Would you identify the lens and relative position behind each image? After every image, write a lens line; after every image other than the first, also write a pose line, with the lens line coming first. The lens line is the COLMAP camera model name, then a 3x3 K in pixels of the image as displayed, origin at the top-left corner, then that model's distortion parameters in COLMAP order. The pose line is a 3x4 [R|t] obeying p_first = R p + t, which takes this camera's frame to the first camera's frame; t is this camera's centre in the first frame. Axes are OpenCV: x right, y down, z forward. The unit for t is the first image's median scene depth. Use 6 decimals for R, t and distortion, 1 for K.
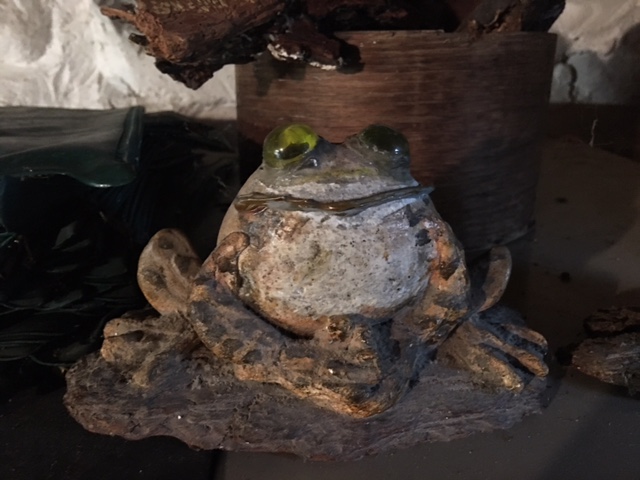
lens RADIAL K [[545.5, 0, 320.0], [0, 545.5, 240.0], [0, 0, 1]] dist [0.071068, -0.141948]
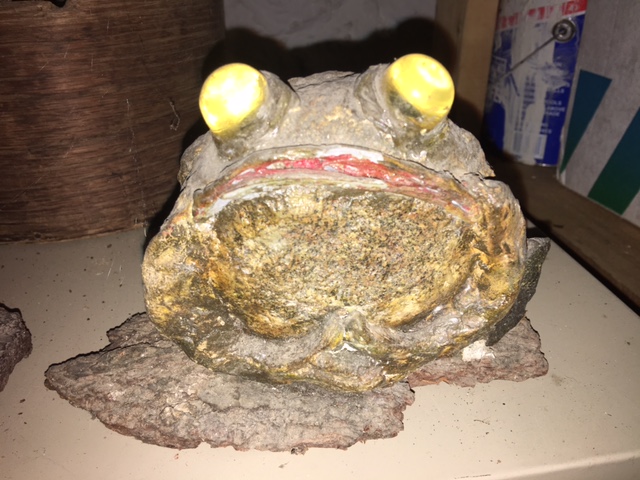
lens RADIAL K [[545.5, 0, 320.0], [0, 545.5, 240.0], [0, 0, 1]] dist [0.071068, -0.141948]
pose [[0.991306, -0.049719, 0.121823, 0.983553], [0.032012, 0.989174, 0.143215, -0.178905], [-0.127624, -0.138070, 0.982165, 0.043256]]
